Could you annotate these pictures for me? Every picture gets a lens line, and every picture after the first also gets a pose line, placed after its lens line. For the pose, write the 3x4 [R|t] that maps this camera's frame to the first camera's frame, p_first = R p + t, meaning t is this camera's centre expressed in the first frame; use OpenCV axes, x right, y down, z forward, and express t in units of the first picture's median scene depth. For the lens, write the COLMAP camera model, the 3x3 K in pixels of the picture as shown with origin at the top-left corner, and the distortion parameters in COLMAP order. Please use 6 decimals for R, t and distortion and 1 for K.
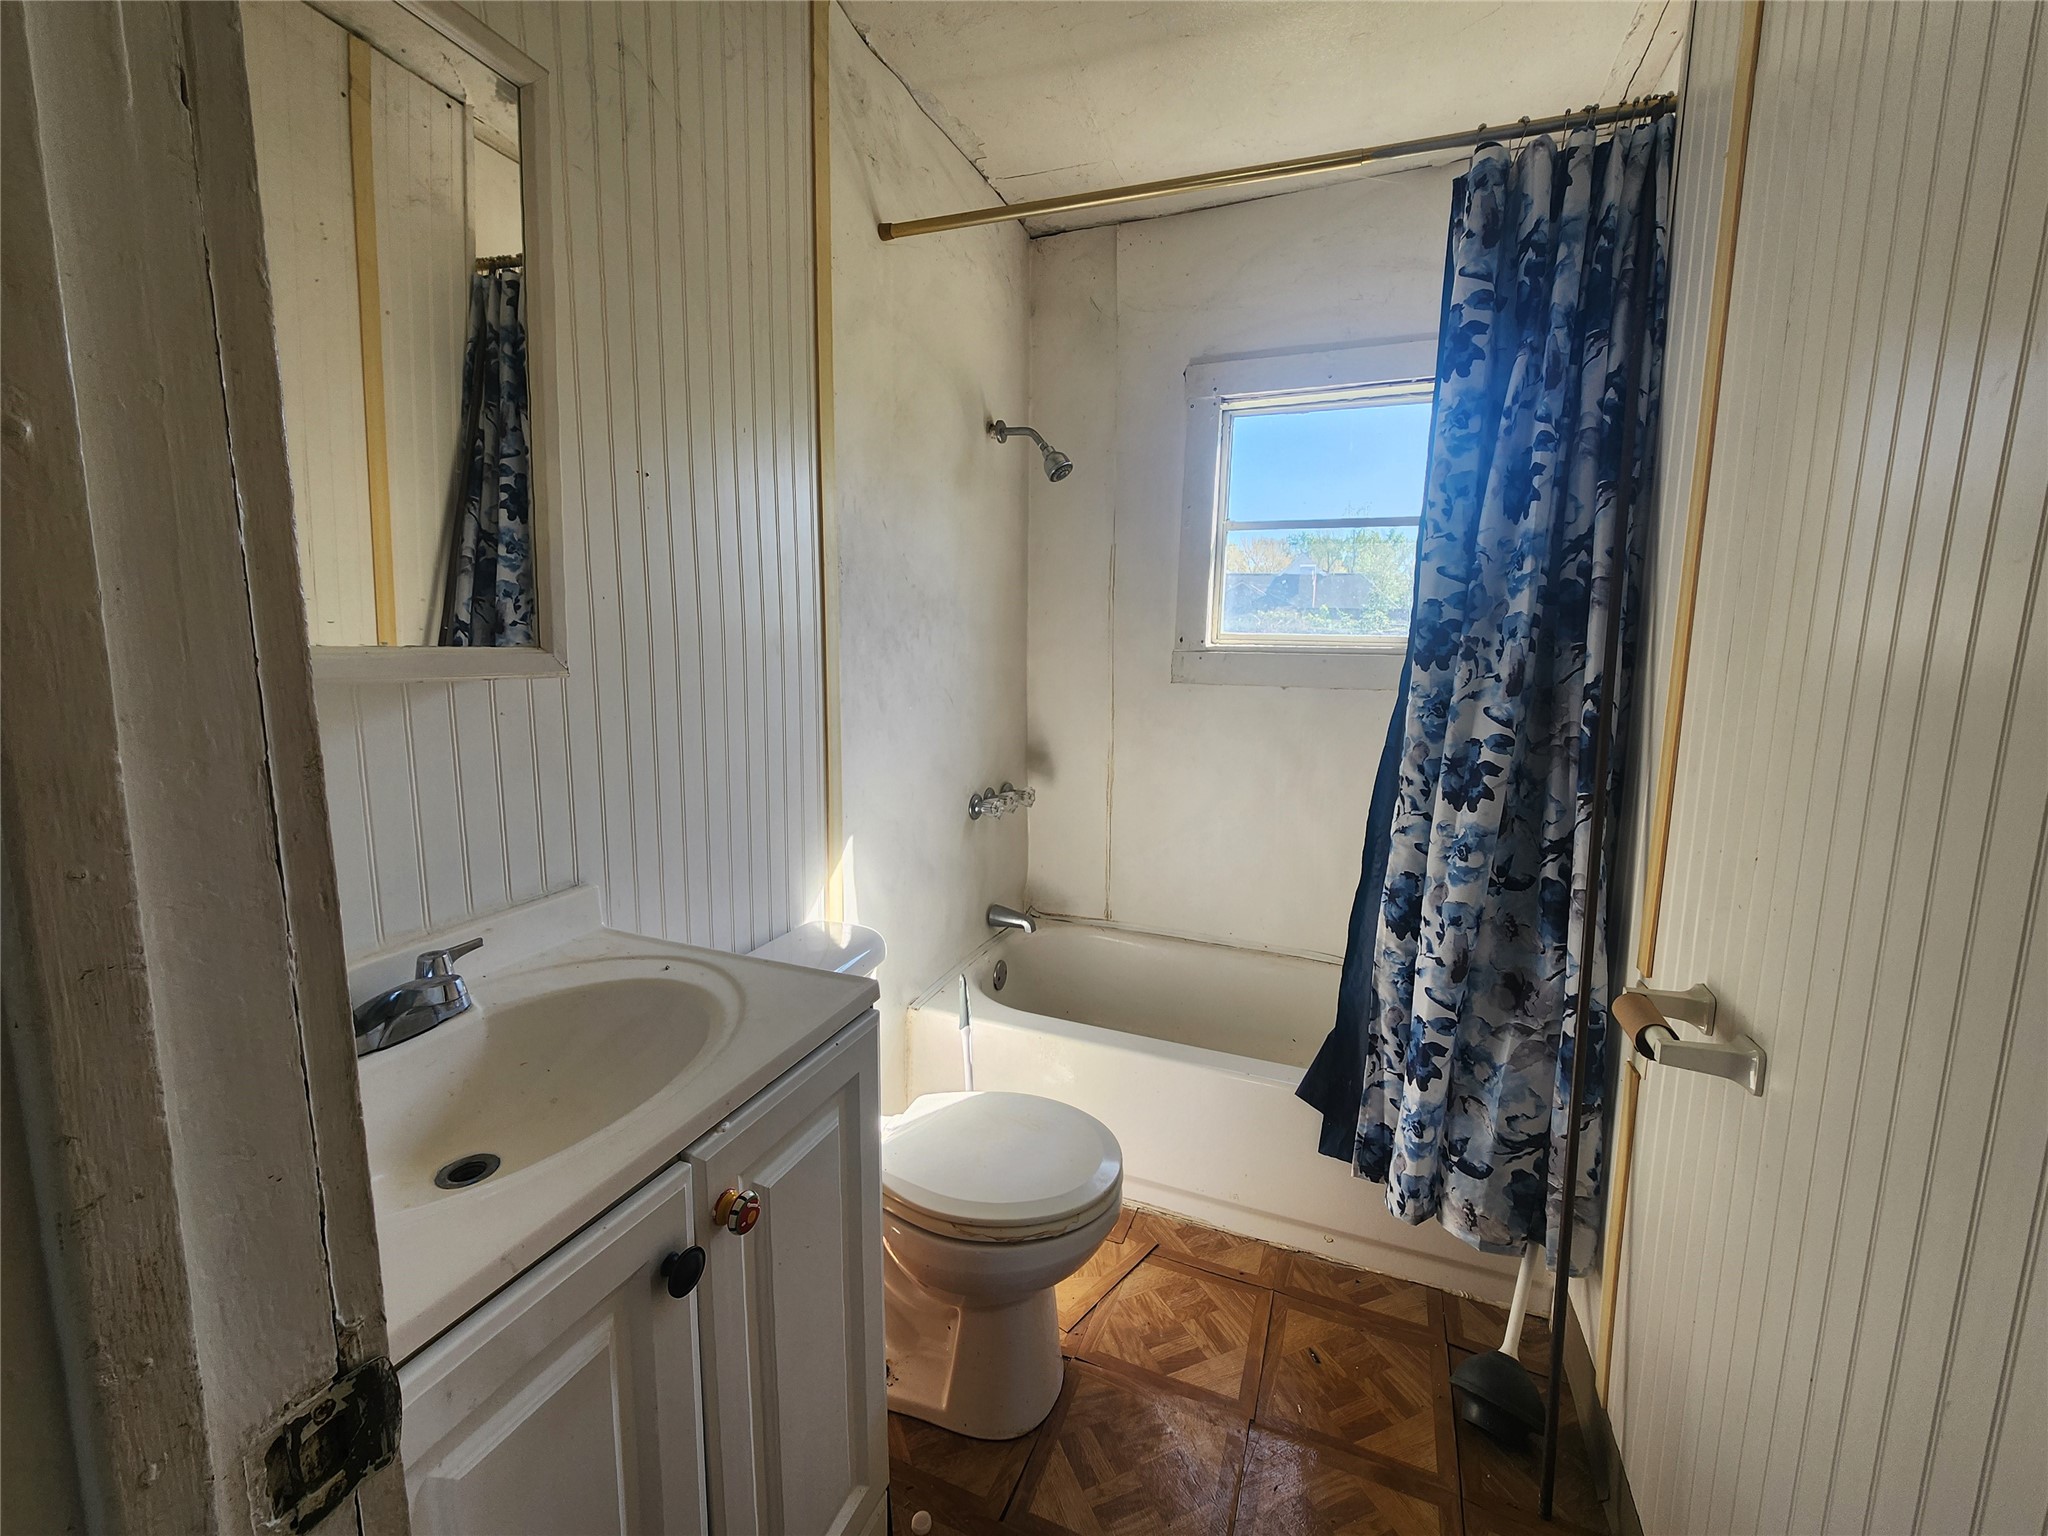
lens RADIAL K [[843.9, 0, 1026.9], [0, 843.9, 772.3], [0, 0, 1]] dist [-0.003247, 0.000139]
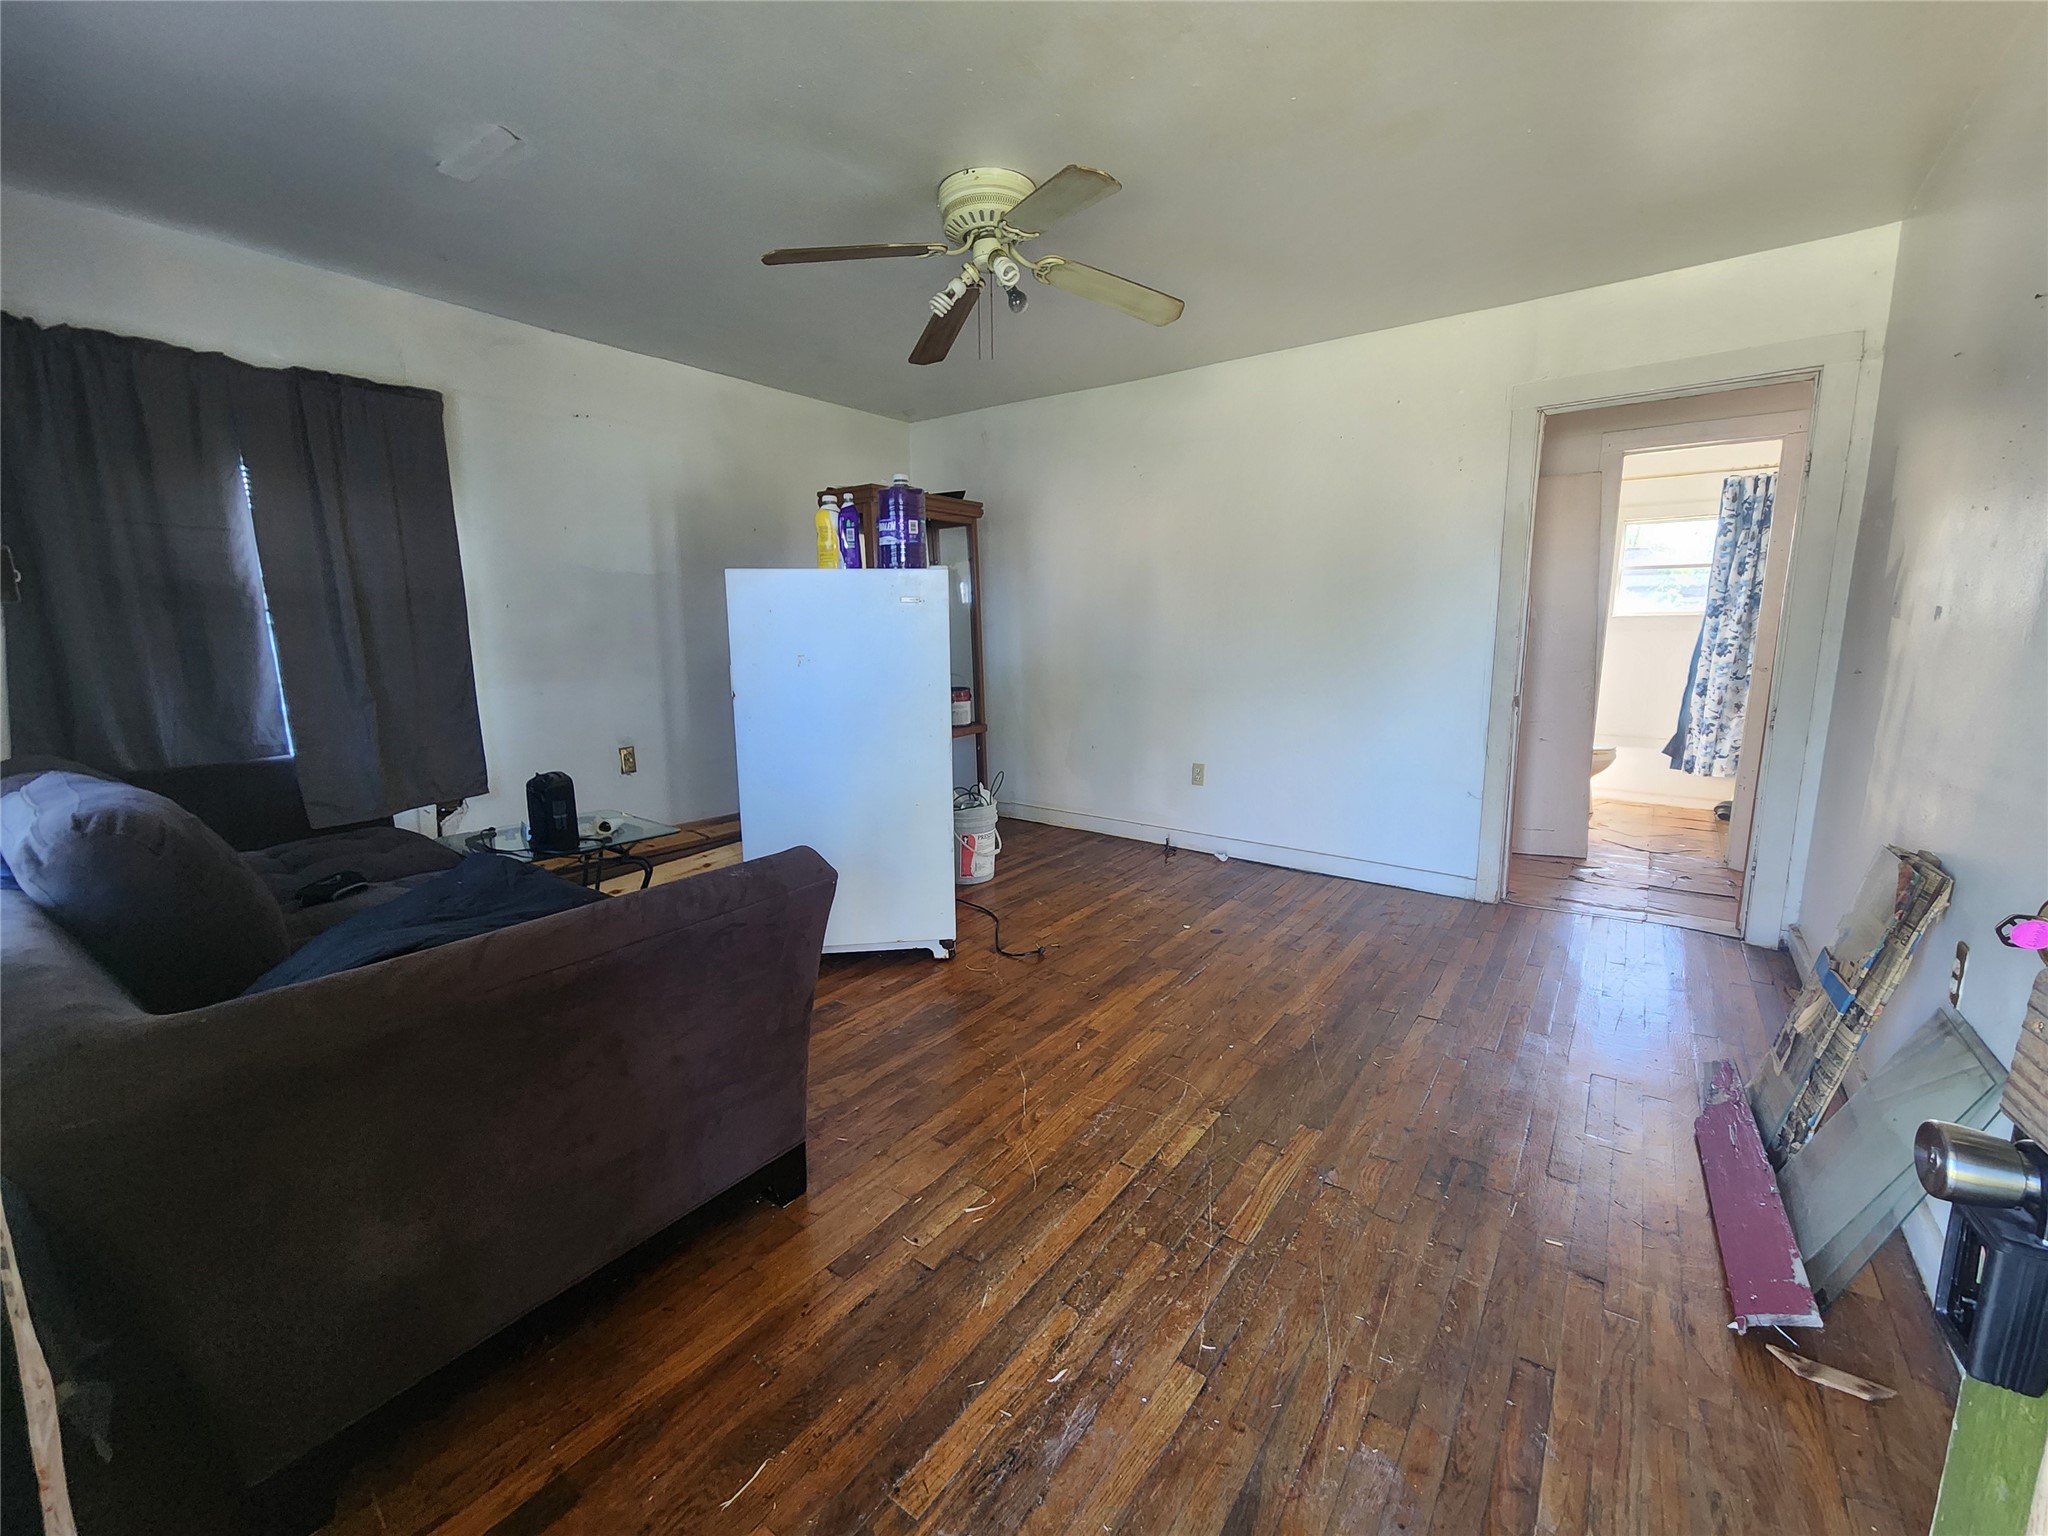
lens RADIAL K [[843.9, 0, 1028.7], [0, 843.9, 766.7], [0, 0, 1]] dist [-0.003247, 0.000139]
pose [[0.970857, 0.022855, -0.238569, -1.474396], [-0.022843, 0.999735, 0.002816, 0.565243], [0.238570, 0.002716, 0.971121, -3.167824]]
